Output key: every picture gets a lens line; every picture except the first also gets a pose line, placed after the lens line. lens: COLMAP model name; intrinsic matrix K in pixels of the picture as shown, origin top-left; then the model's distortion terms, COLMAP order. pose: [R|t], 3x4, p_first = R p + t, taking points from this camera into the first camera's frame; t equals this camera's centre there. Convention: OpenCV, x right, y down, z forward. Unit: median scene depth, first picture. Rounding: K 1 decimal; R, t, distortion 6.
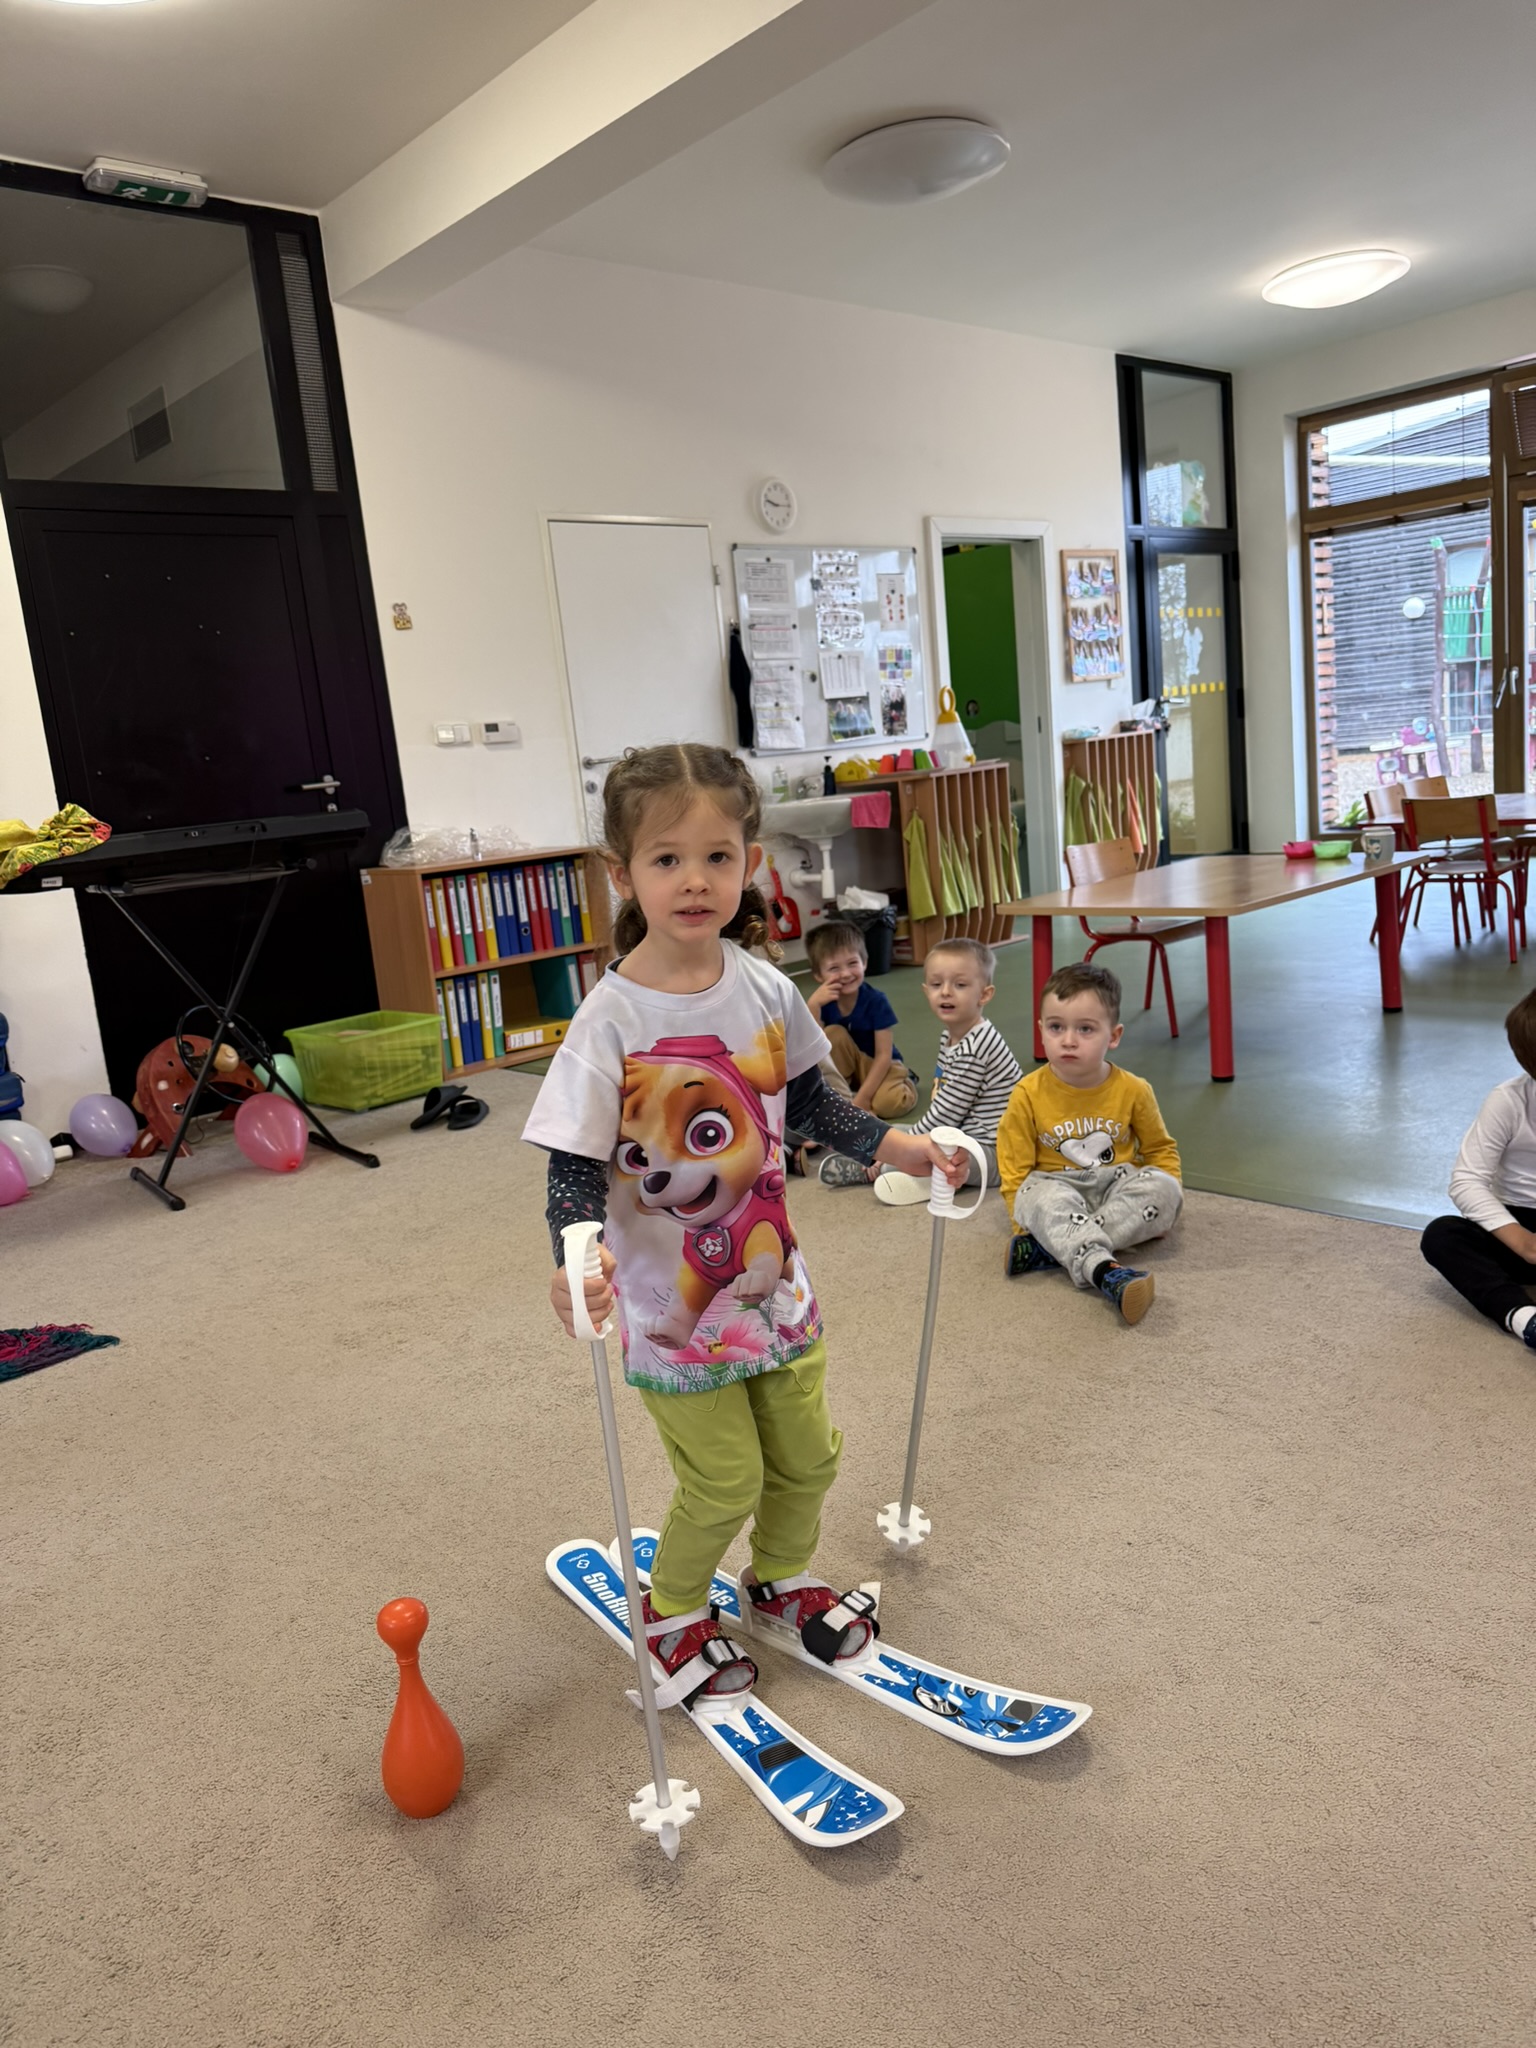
lens RADIAL K [[1432.7, 0, 750.7], [0, 1432.7, 1018.5], [0, 0, 1]] dist [0.174851, -0.329528]
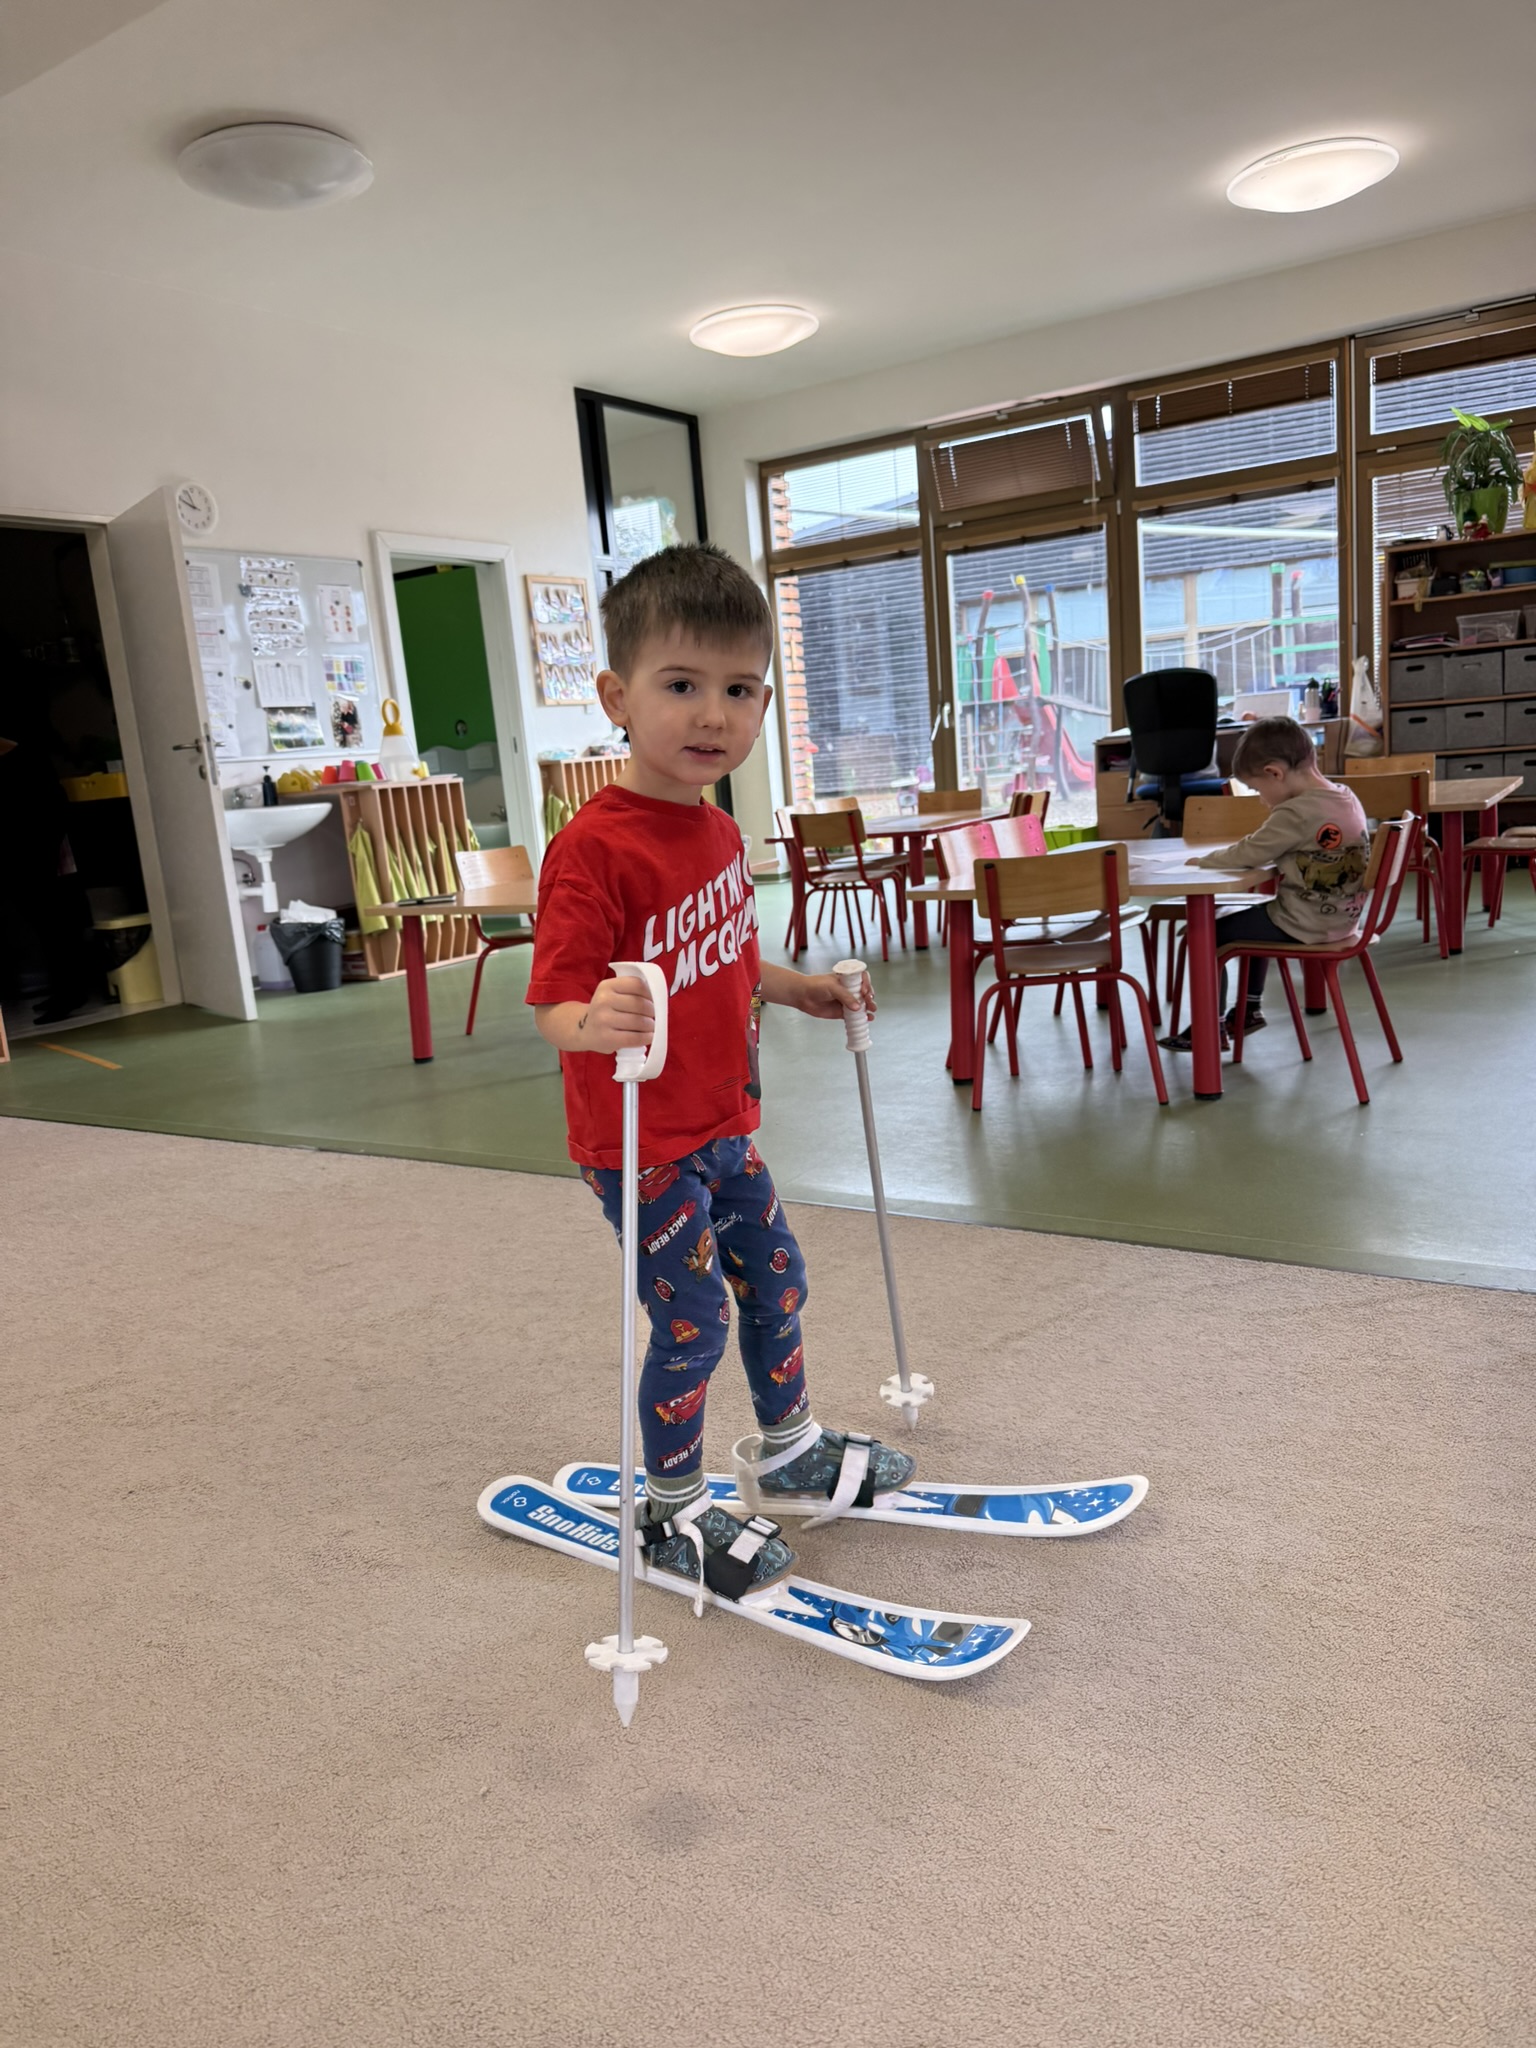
lens RADIAL K [[1444.0, 0, 758.1], [0, 1444.0, 1036.1], [0, 0, 1]] dist [0.096974, -0.180054]
pose [[0.967013, -0.033501, 0.252515, 0.123168], [0.037132, 0.999264, -0.009626, 0.021019], [-0.252007, 0.018685, 0.967545, -0.026087]]
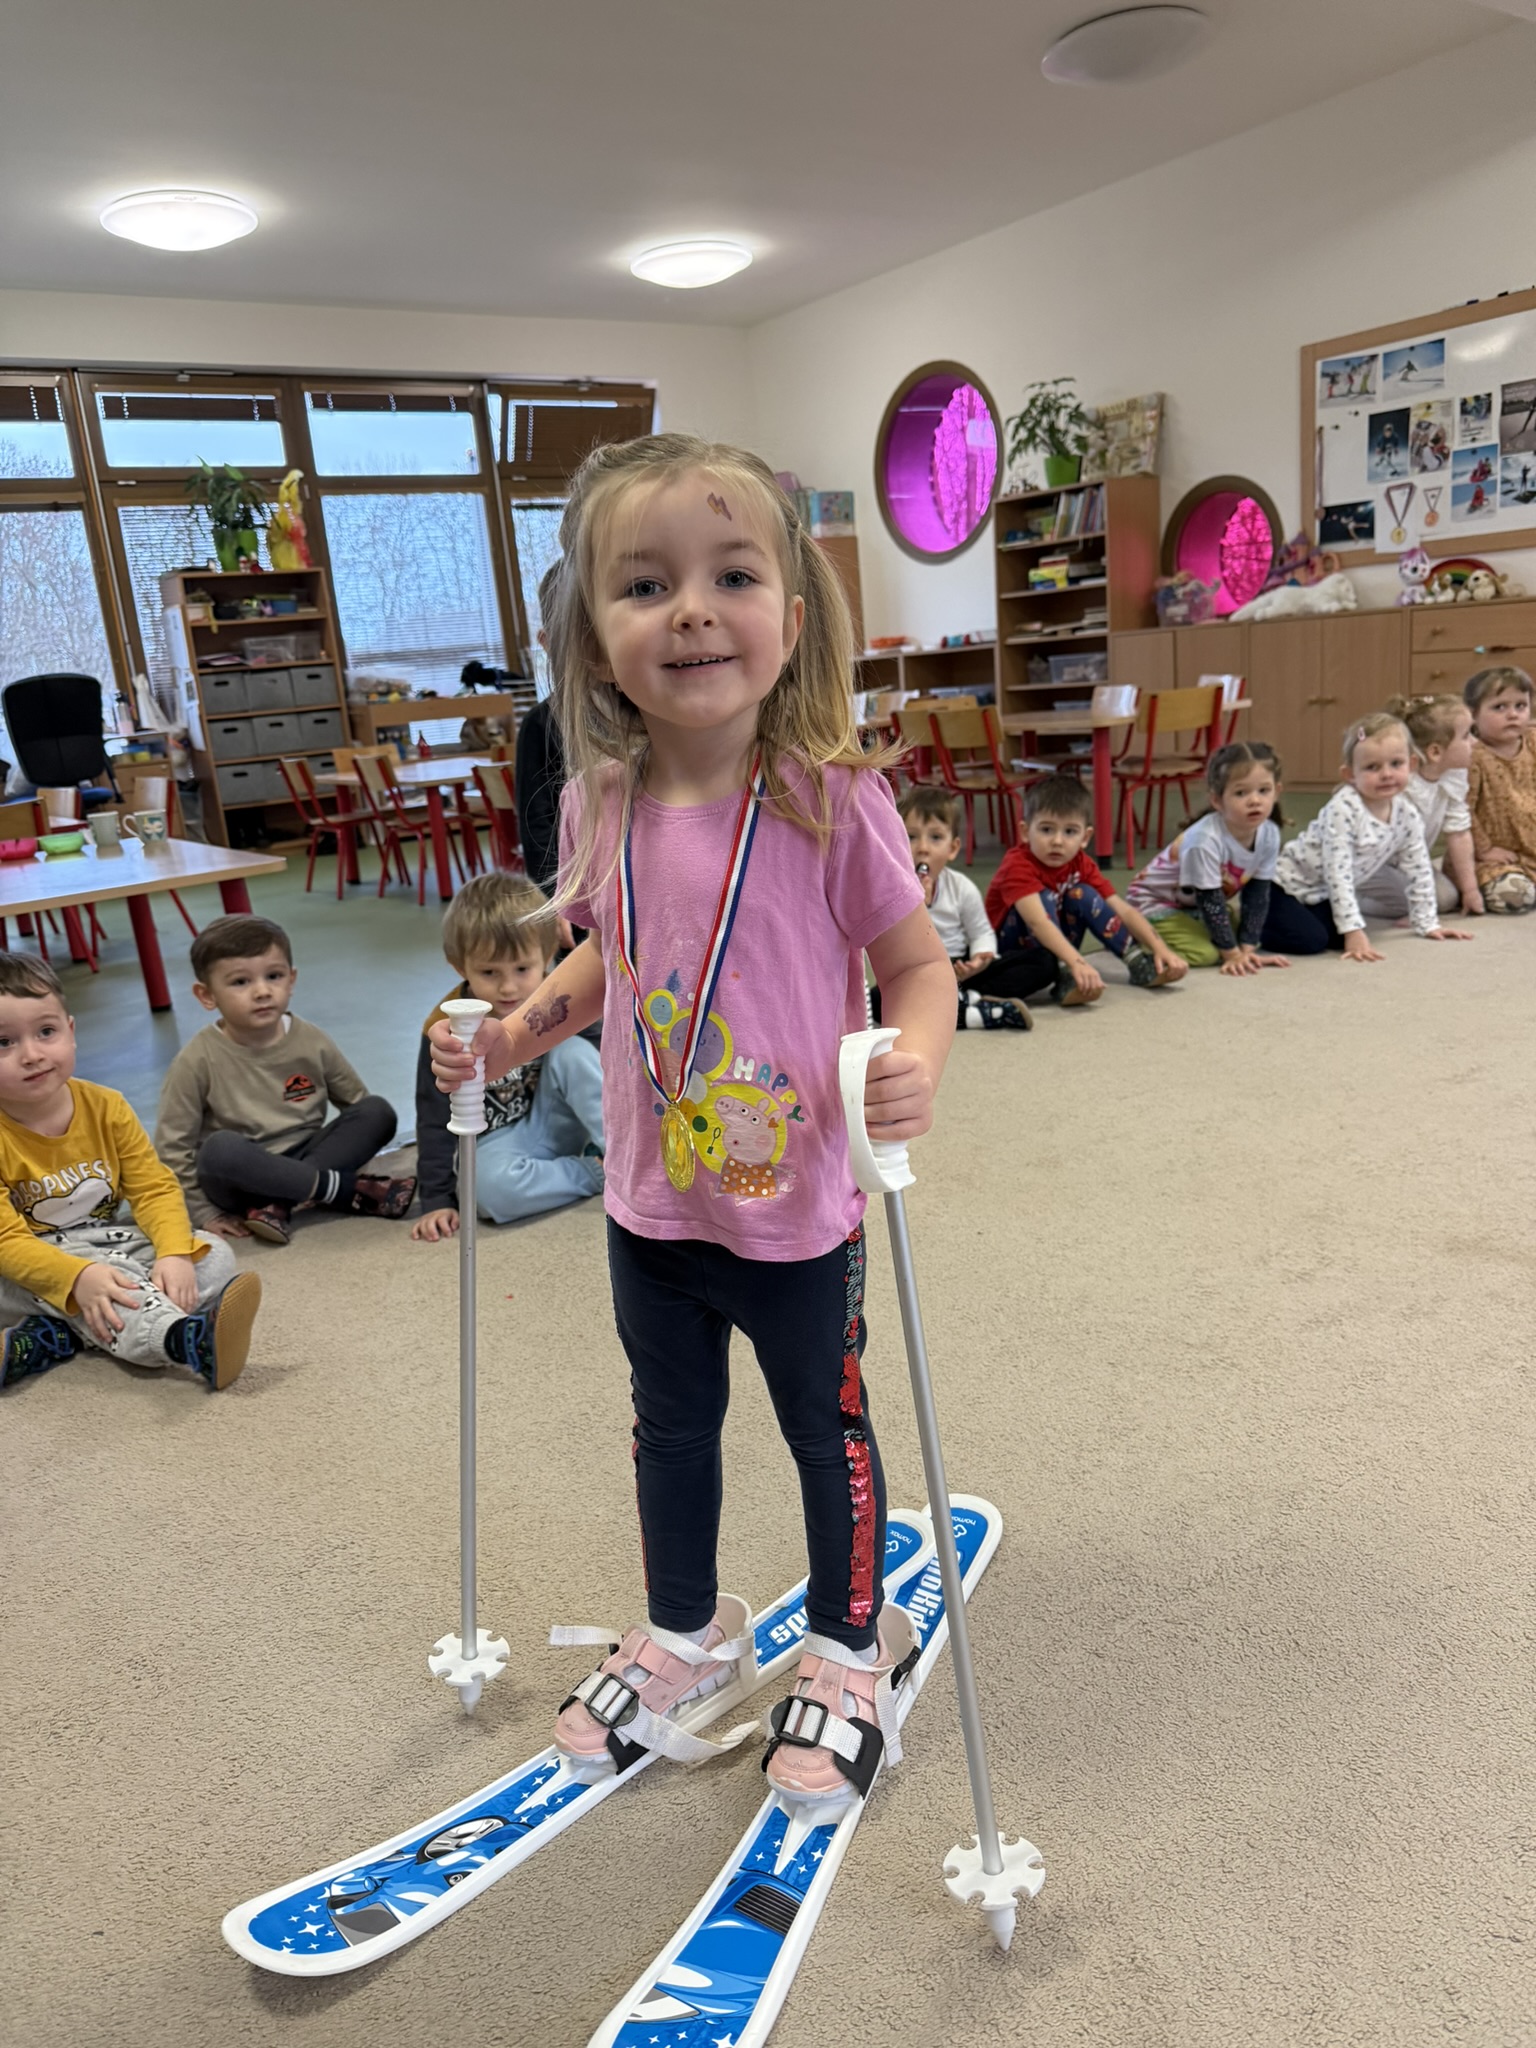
lens RADIAL K [[1449.9, 0, 773.1], [0, 1449.9, 1025.9], [0, 0, 1]] dist [0.032042, -0.056153]
pose [[0.127398, -0.158055, 0.979177, -0.290292], [0.259962, 0.958031, 0.120818, -0.001550], [-0.957178, 0.239157, 0.163139, 0.339849]]
